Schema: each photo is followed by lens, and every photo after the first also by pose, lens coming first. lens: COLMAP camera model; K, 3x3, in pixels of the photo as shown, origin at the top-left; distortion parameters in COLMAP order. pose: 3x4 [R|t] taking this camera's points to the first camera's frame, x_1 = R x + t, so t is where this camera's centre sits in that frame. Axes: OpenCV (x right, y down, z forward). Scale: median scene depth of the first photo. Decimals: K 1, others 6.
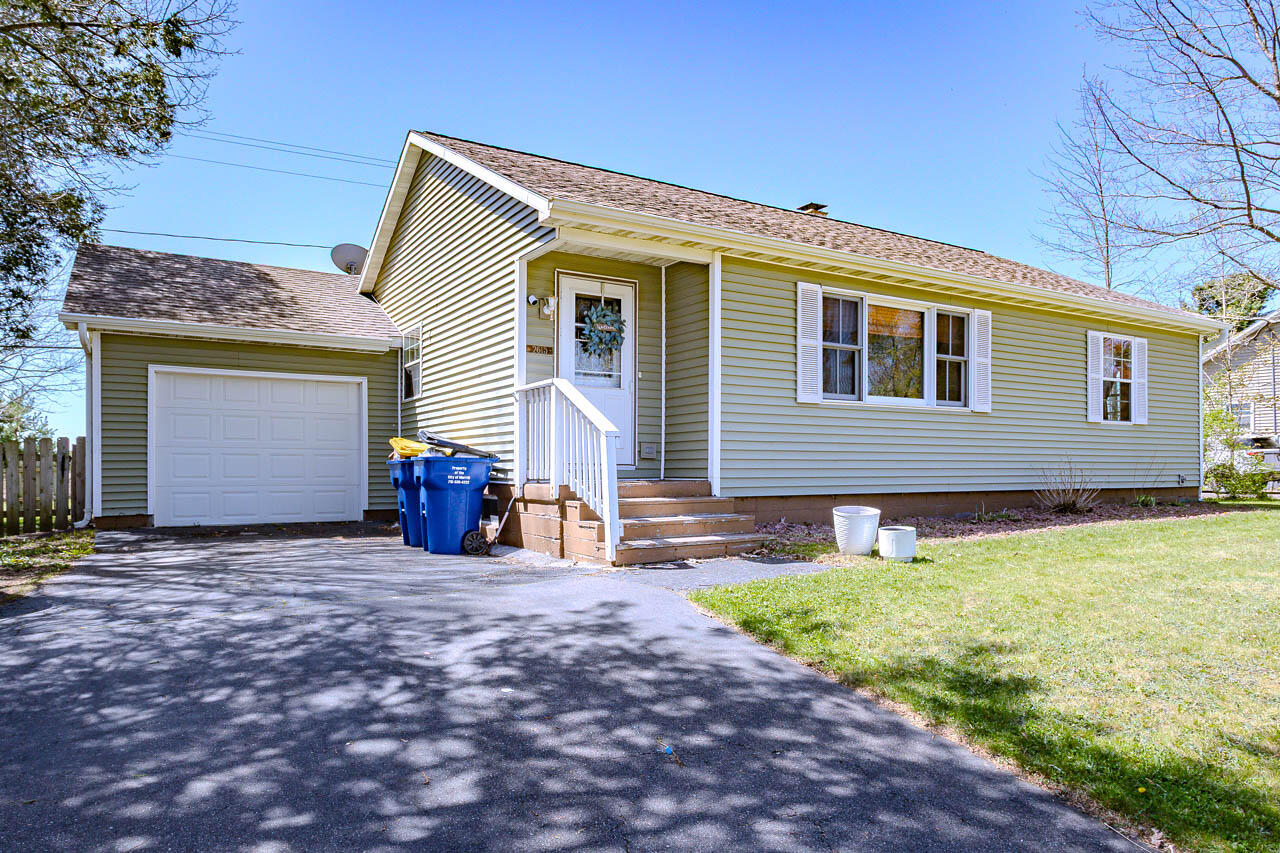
lens RADIAL K [[838.4, 0, 613.1], [0, 838.4, 480.7], [0, 0, 1]] dist [0.011683, 0.005938]
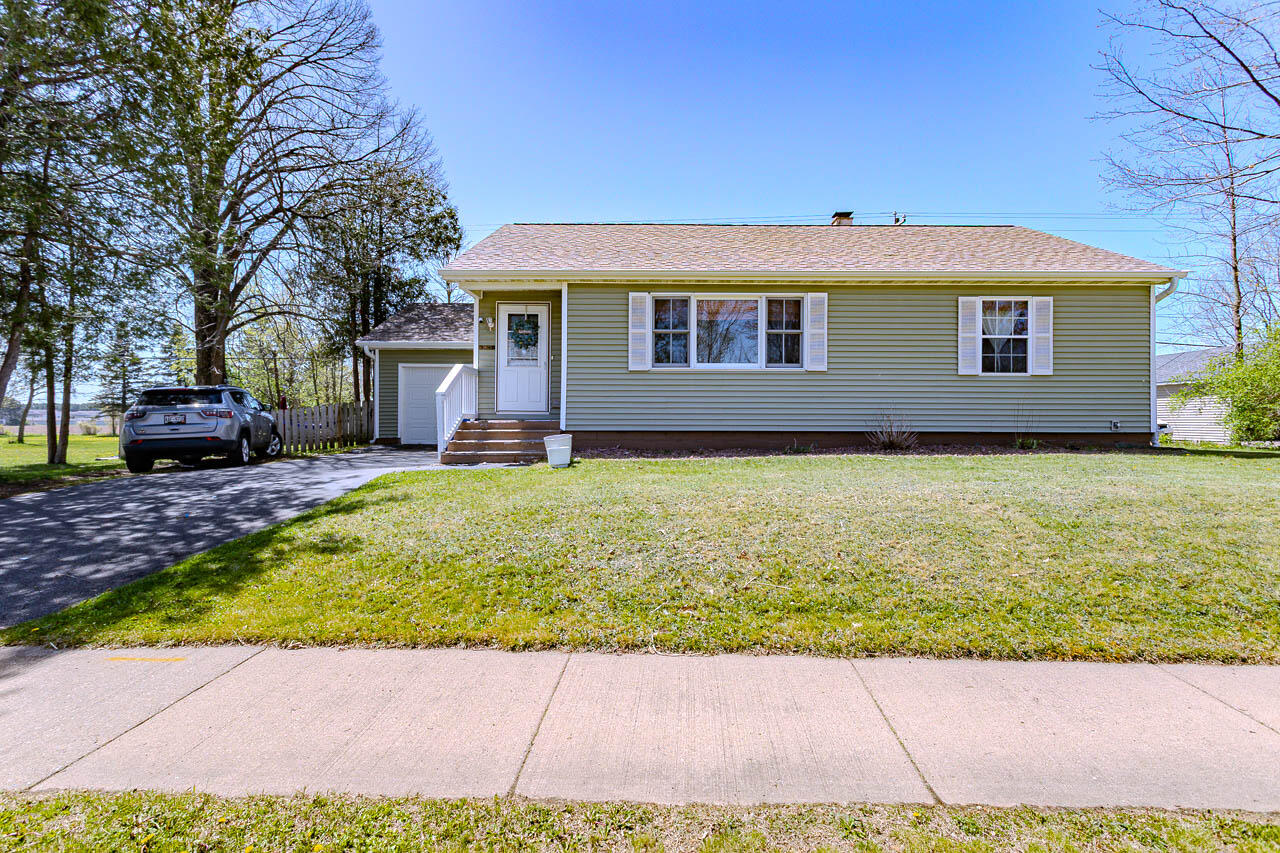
lens RADIAL K [[608.2, 0, 635.7], [0, 608.2, 416.1], [0, 0, 1]] dist [0.000585, 0.001478]
pose [[0.850544, -0.000803, -0.525903, 0.792173], [-0.011456, 0.999733, -0.020055, 0.011977], [0.525779, 0.023083, 0.850308, 0.059608]]
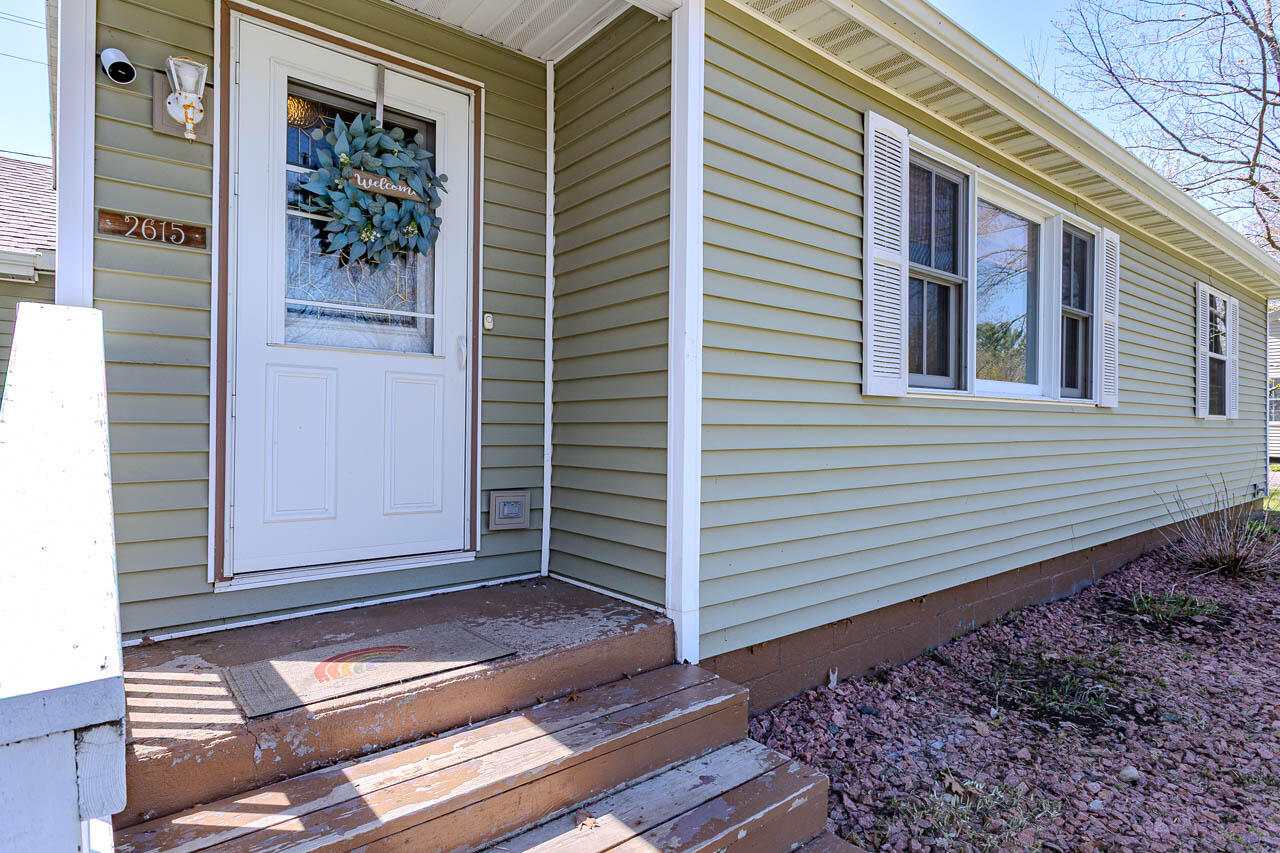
lens RADIAL K [[705.2, 0, 634.0], [0, 705.2, 424.2], [0, 0, 1]] dist [0.004705, -0.000224]
pose [[0.989620, 0.004409, 0.143640, 0.051443], [-0.002635, 0.999918, -0.012541, -0.071821], [-0.143684, 0.012032, 0.989550, 0.644710]]
